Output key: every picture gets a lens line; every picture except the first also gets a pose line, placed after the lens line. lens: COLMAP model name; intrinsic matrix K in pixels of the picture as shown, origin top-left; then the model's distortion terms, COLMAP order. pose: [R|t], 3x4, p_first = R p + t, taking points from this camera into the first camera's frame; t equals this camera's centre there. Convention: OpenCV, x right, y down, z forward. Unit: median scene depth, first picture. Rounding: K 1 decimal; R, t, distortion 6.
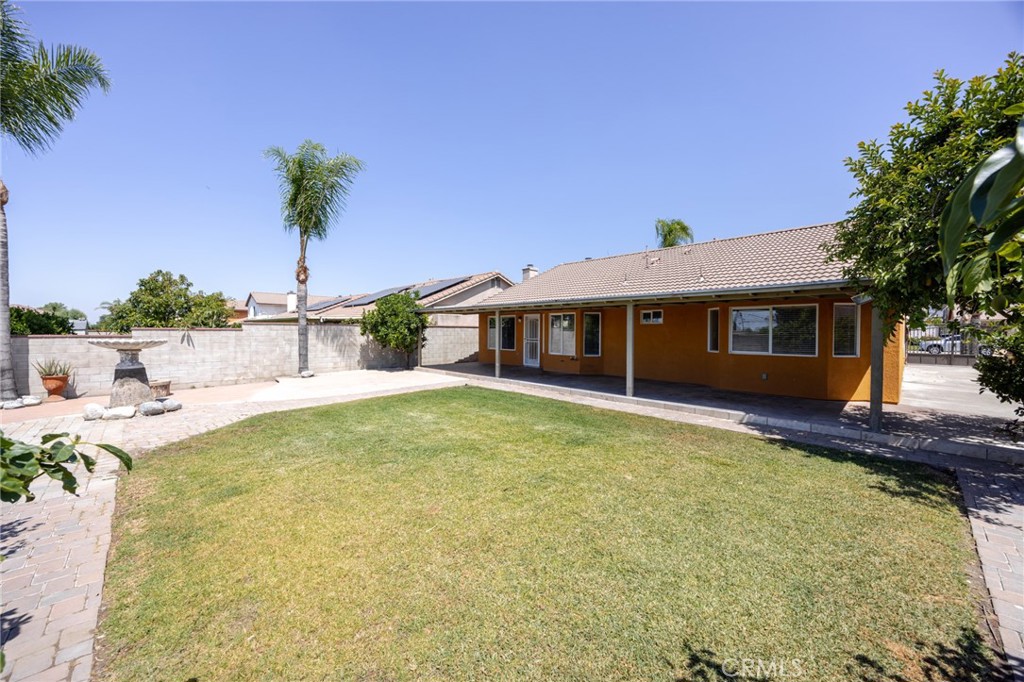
lens RADIAL K [[386.7, 0, 510.7], [0, 386.7, 341.4], [0, 0, 1]] dist [-0.005962, 0.000916]
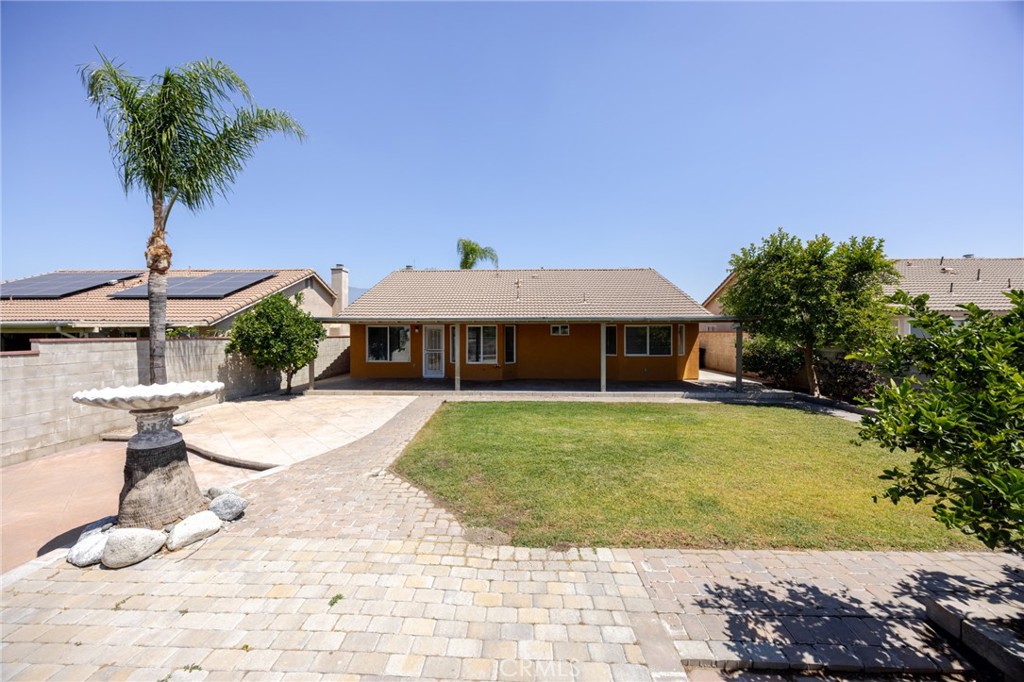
lens RADIAL K [[386.7, 0, 508.0], [0, 386.7, 332.2], [0, 0, 1]] dist [-0.005962, 0.000916]
pose [[0.720451, -0.006525, 0.693475, -0.599159], [0.024218, 0.999583, -0.015755, -0.035942], [-0.693083, 0.028146, 0.720309, 0.176705]]
